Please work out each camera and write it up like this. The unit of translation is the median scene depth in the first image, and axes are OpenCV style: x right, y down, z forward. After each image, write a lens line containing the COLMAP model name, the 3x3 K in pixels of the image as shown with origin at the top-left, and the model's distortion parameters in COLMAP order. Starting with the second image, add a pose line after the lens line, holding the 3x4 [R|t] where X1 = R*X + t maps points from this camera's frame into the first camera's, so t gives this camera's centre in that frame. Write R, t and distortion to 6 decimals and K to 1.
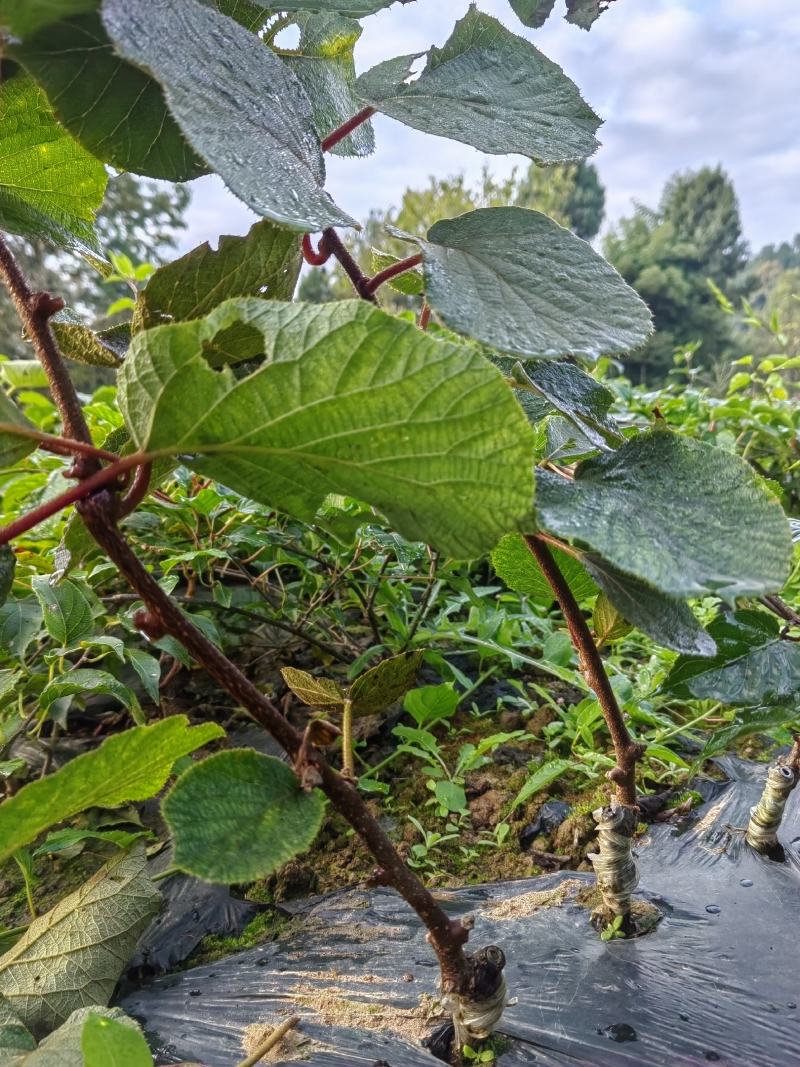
lens RADIAL K [[872.5, 0, 400.0], [0, 872.5, 533.5], [0, 0, 1]] dist [0.043776, -0.060964]
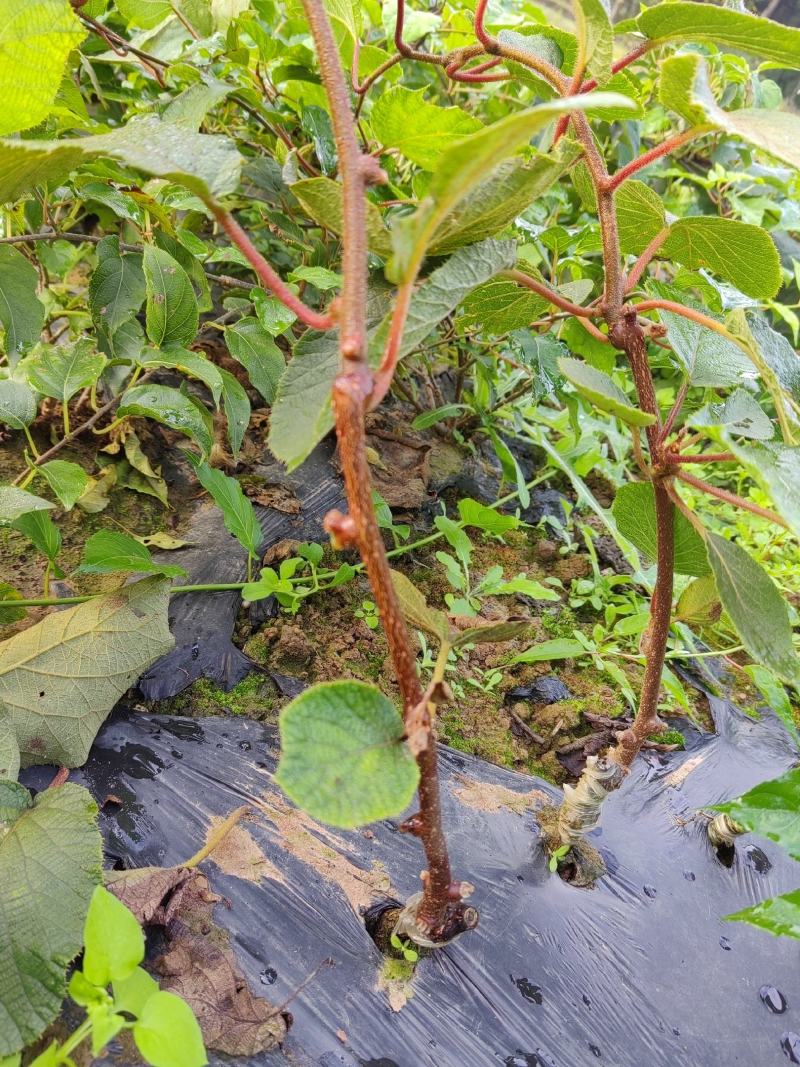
lens RADIAL K [[872.5, 0, 400.0], [0, 872.5, 533.5], [0, 0, 1]] dist [0.043776, -0.060964]
pose [[0.892741, 0.438242, 0.104677, -0.188013], [-0.439502, 0.795809, 0.416565, -0.197606], [0.099254, -0.417891, 0.903059, 0.170895]]
